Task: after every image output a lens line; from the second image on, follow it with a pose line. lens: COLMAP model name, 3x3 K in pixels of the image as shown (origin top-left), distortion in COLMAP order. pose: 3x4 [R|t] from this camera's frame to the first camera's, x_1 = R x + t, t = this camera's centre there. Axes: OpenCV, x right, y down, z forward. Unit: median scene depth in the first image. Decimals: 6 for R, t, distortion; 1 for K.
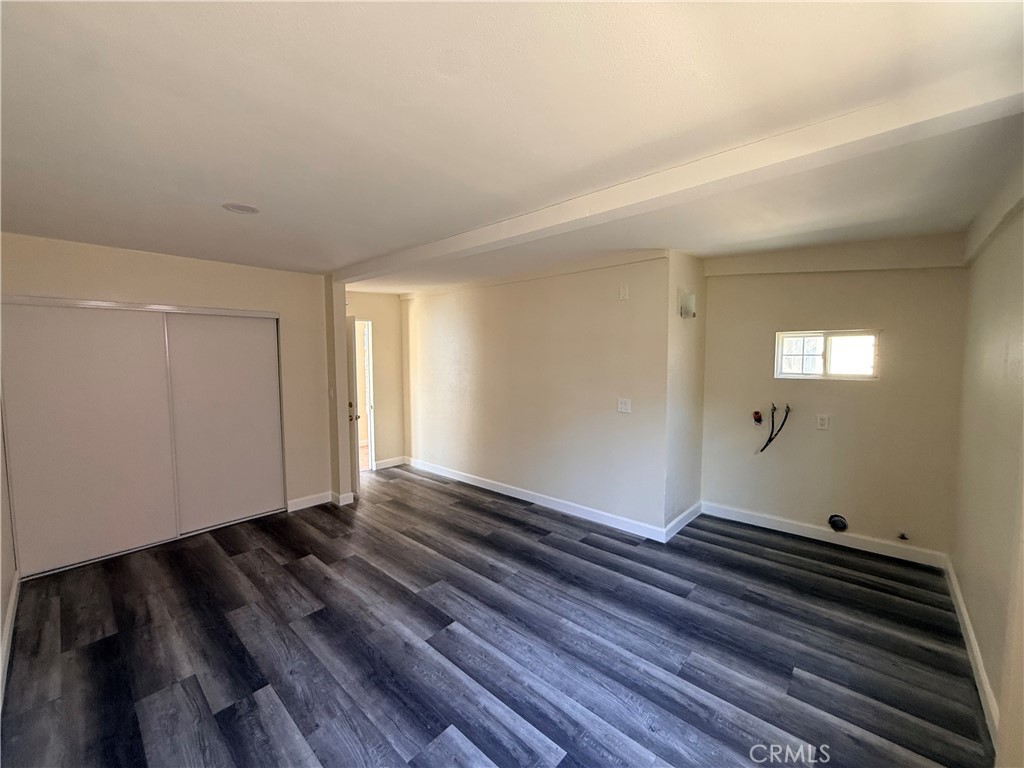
lens RADIAL K [[409.3, 0, 508.0], [0, 409.3, 382.5], [0, 0, 1]] dist [-0.001182, -0.000194]
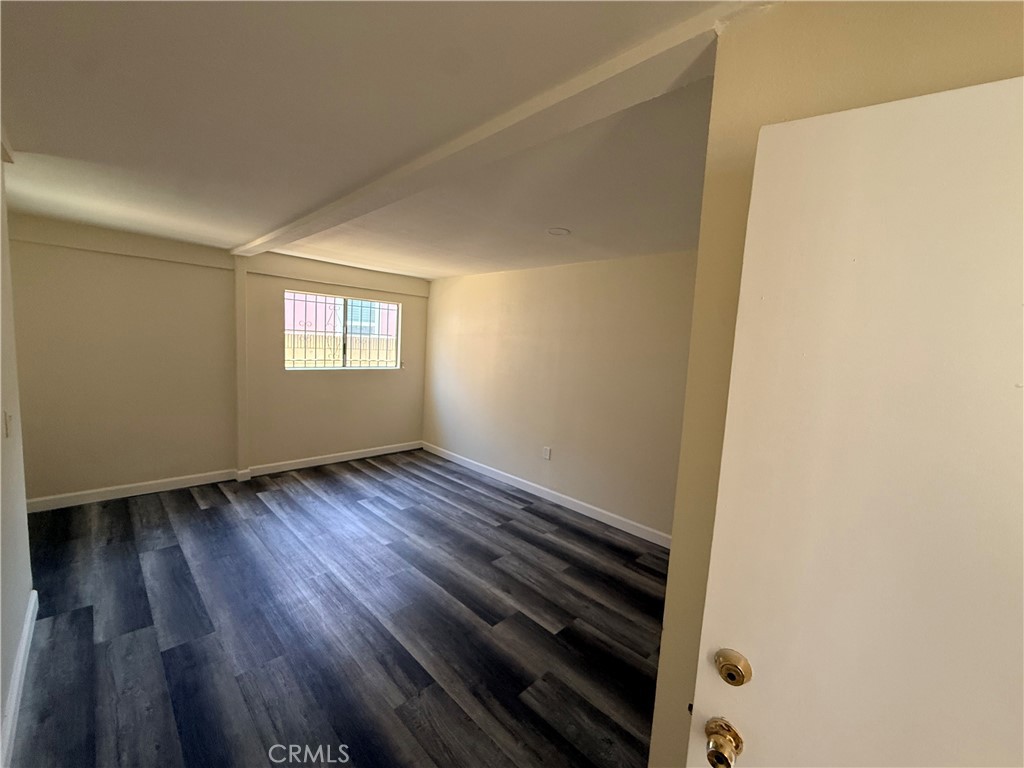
lens RADIAL K [[409.3, 0, 508.0], [0, 409.3, 382.5], [0, 0, 1]] dist [-0.001182, -0.000194]
pose [[-0.997977, -0.055373, 0.031251, -0.399419], [-0.049445, 0.984871, 0.166087, -0.122137], [-0.039974, 0.164206, -0.985616, 1.635759]]
